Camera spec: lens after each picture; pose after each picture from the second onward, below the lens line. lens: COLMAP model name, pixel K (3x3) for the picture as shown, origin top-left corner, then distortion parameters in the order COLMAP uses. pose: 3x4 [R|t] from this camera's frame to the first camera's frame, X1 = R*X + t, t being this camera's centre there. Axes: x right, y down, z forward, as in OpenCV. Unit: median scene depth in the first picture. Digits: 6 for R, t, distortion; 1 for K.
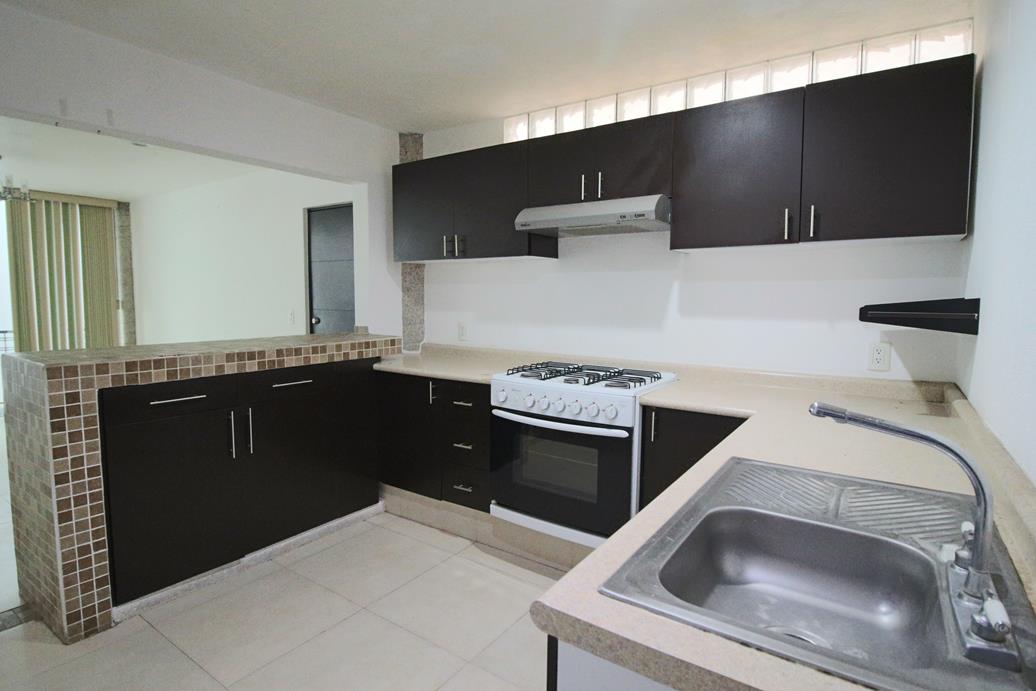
lens RADIAL K [[539.0, 0, 518.1], [0, 539.0, 337.6], [0, 0, 1]] dist [-0.000912, -0.000656]
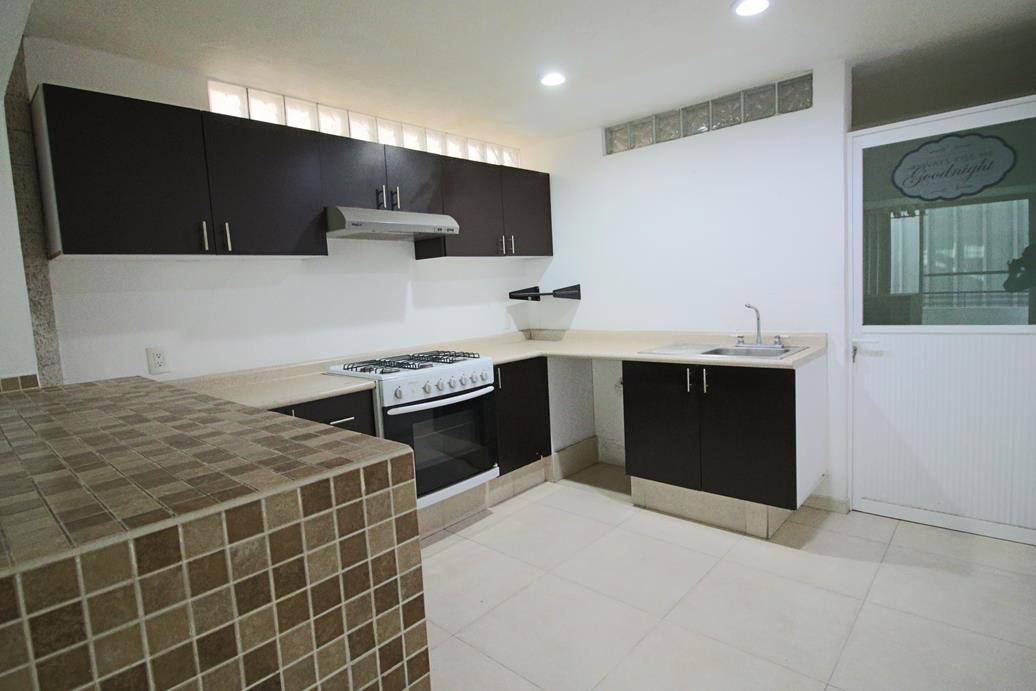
lens RADIAL K [[539.0, 0, 518.1], [0, 539.0, 337.6], [0, 0, 1]] dist [-0.000912, -0.000656]
pose [[0.128883, -0.100774, 0.986526, -0.934638], [0.135596, 0.987270, 0.083135, -0.045781], [-0.982346, 0.123054, 0.140907, 0.590372]]
